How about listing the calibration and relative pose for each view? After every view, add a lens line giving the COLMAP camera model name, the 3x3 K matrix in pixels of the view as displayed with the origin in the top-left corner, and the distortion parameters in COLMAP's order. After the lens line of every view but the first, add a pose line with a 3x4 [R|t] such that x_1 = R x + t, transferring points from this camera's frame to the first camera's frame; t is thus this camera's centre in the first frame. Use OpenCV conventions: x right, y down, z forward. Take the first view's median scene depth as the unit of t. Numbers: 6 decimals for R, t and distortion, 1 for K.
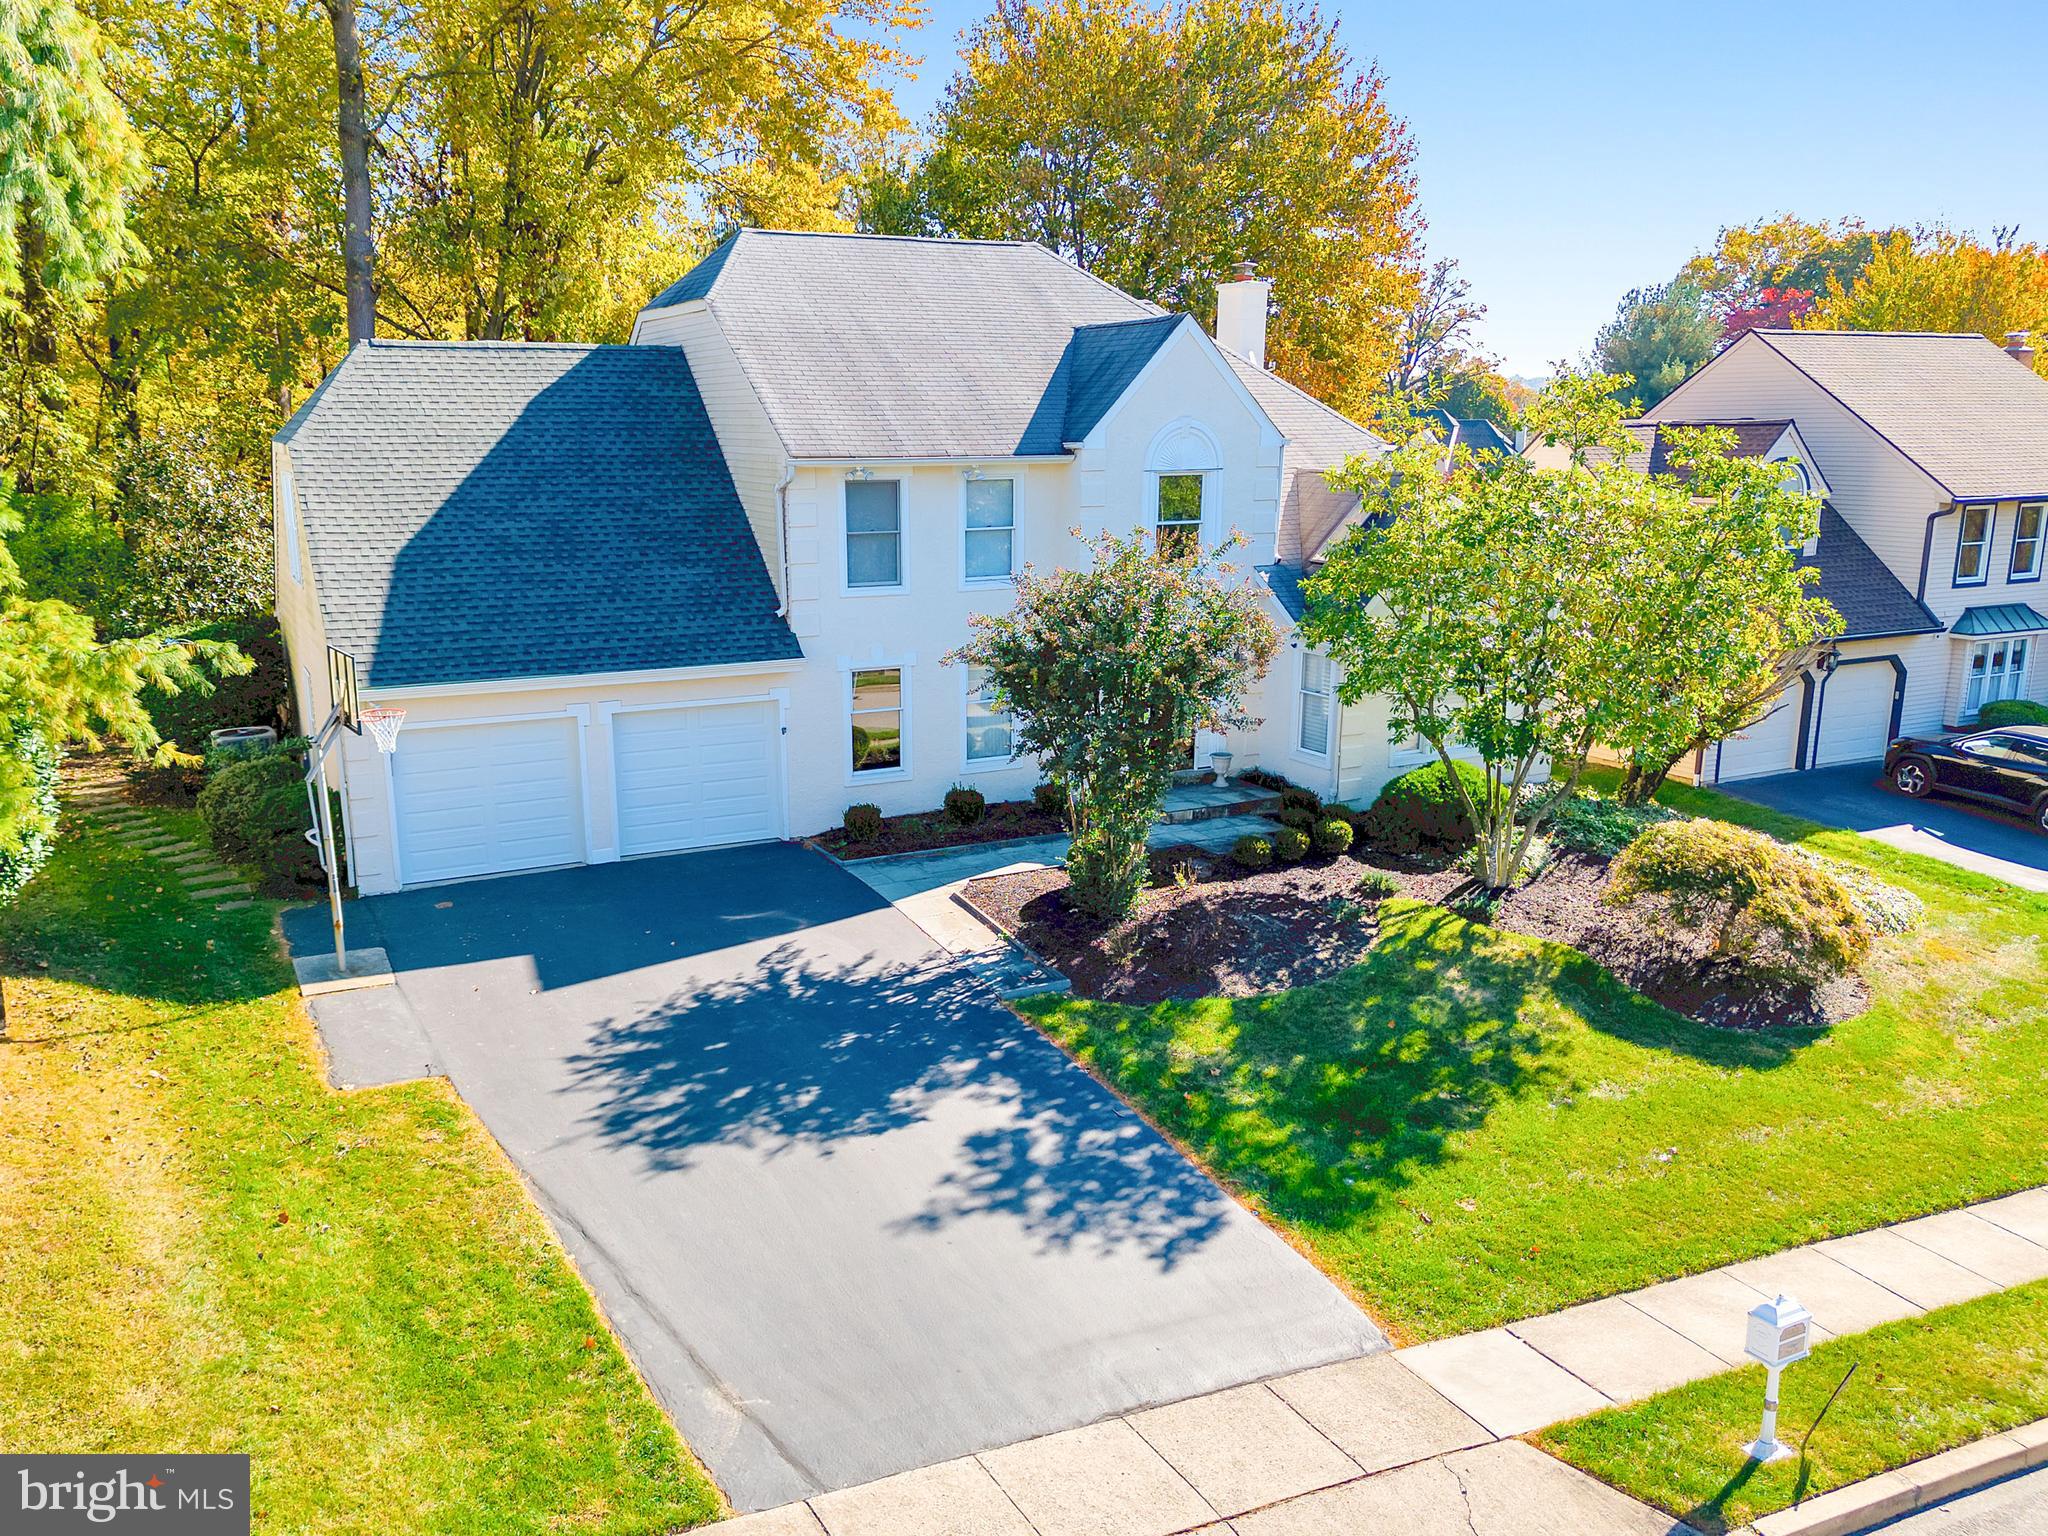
lens RADIAL K [[1708.1, 0, 1024.0], [0, 1708.1, 768.0], [0, 0, 1]] dist [0.005240, 0.002093]
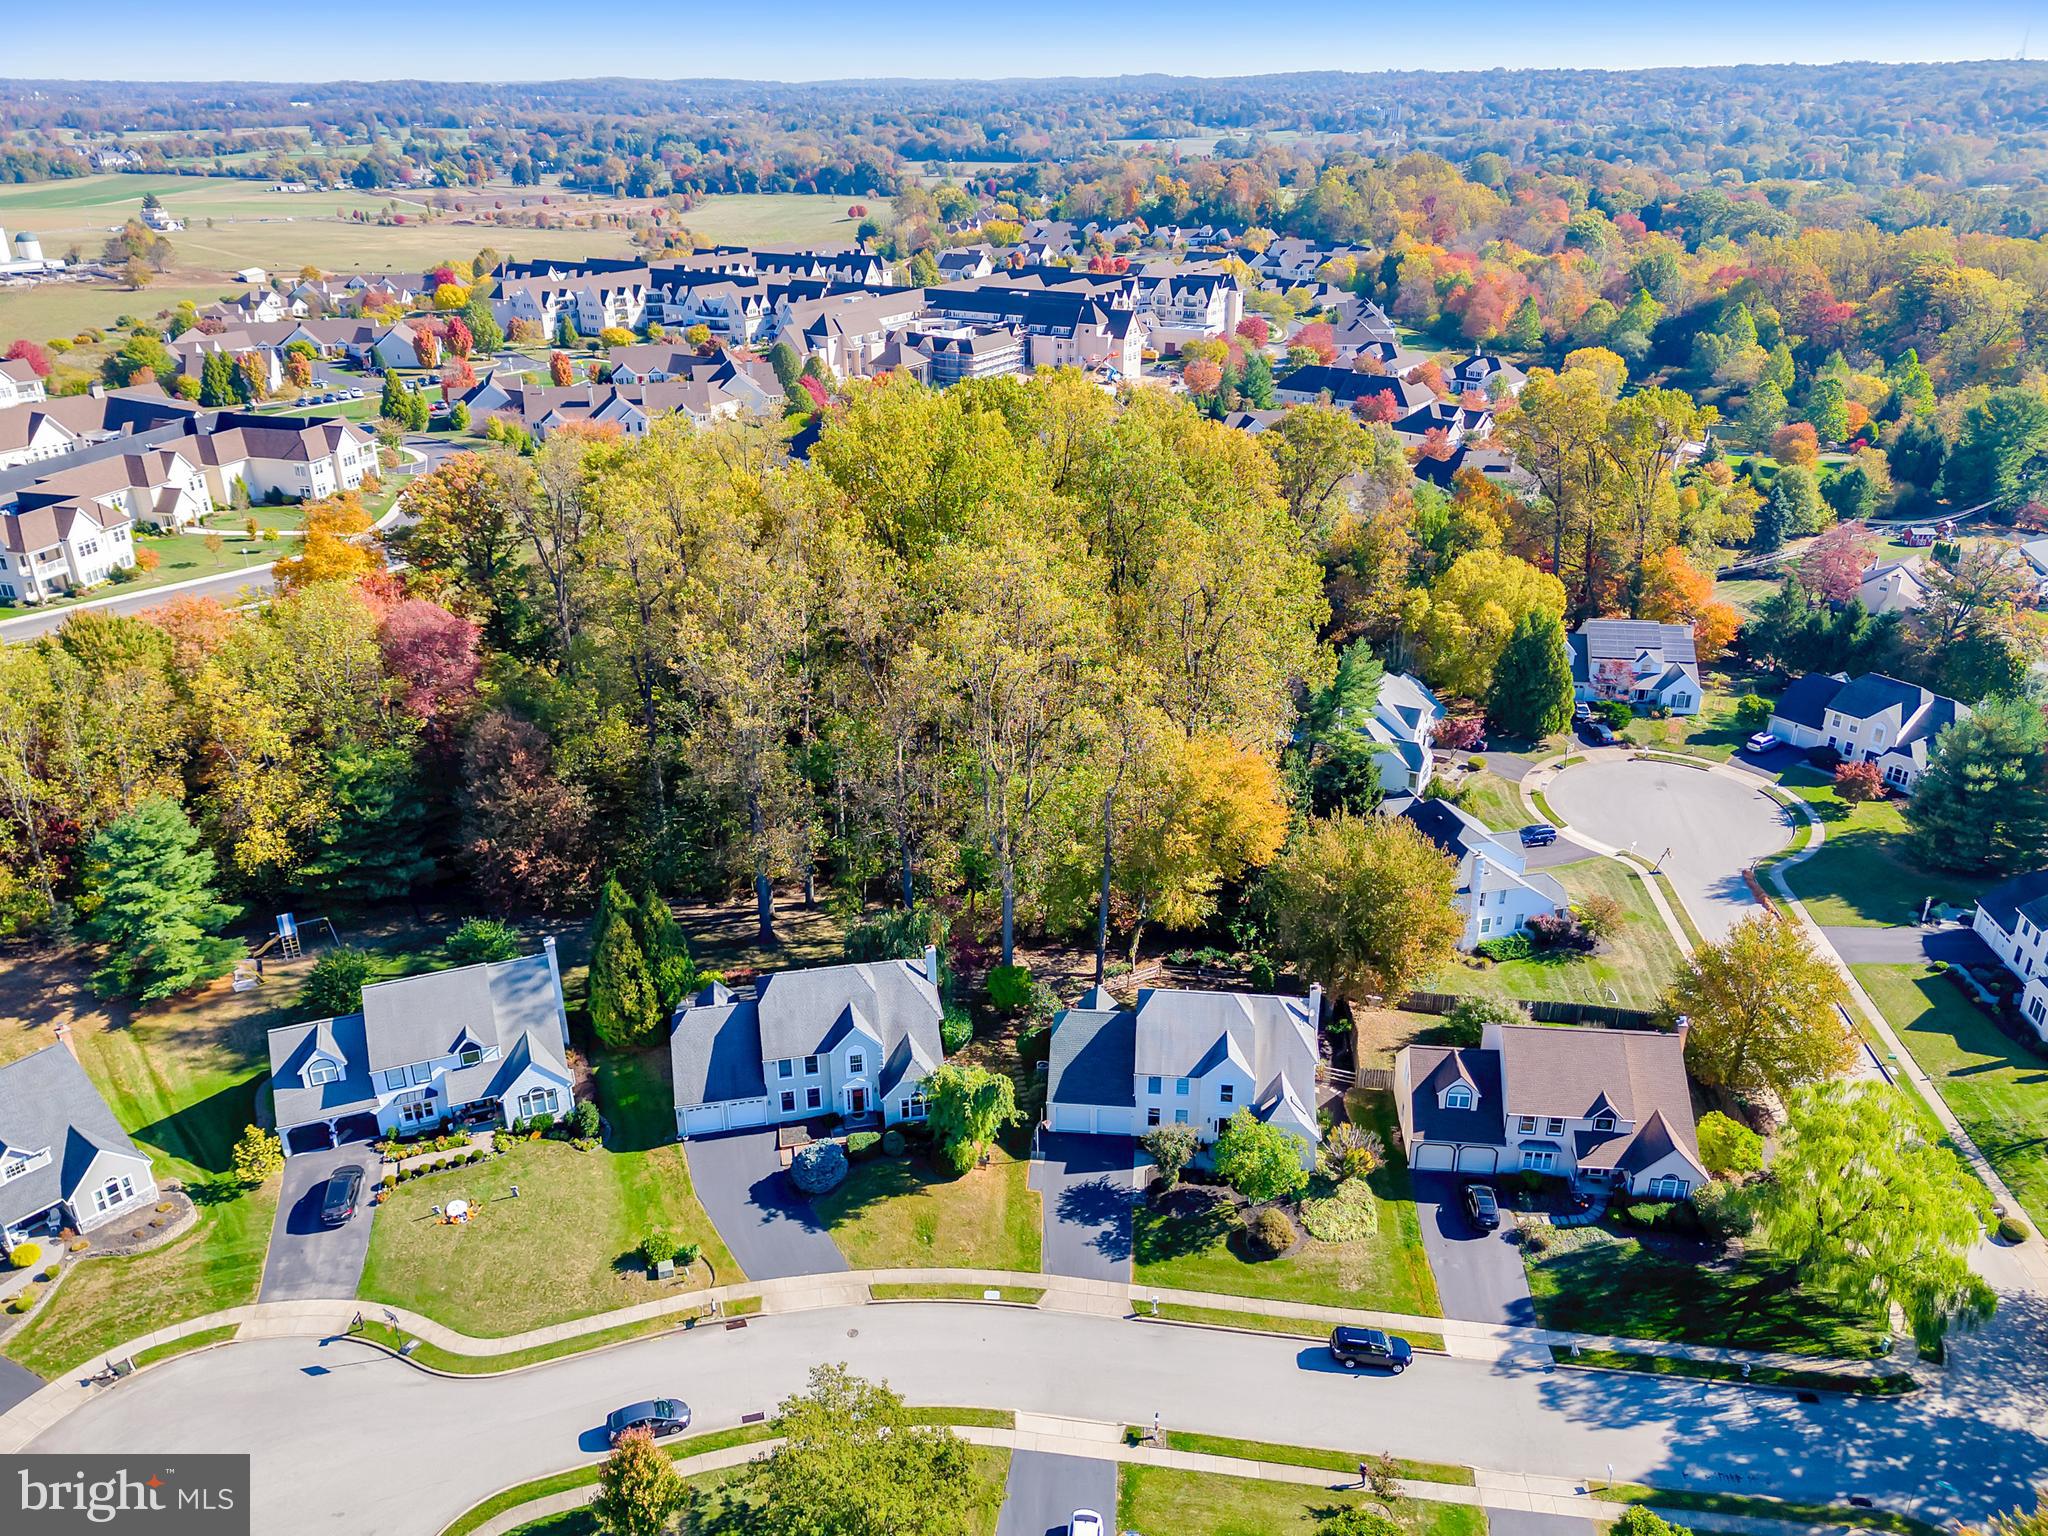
lens RADIAL K [[1708.1, 0, 1024.0], [0, 1708.1, 768.0], [0, 0, 1]] dist [0.005240, 0.002093]
pose [[0.847190, 0.232864, -0.477540, 2.072747], [-0.128393, 0.961923, 0.241286, -2.598732], [0.515544, -0.143103, 0.844829, -3.816743]]
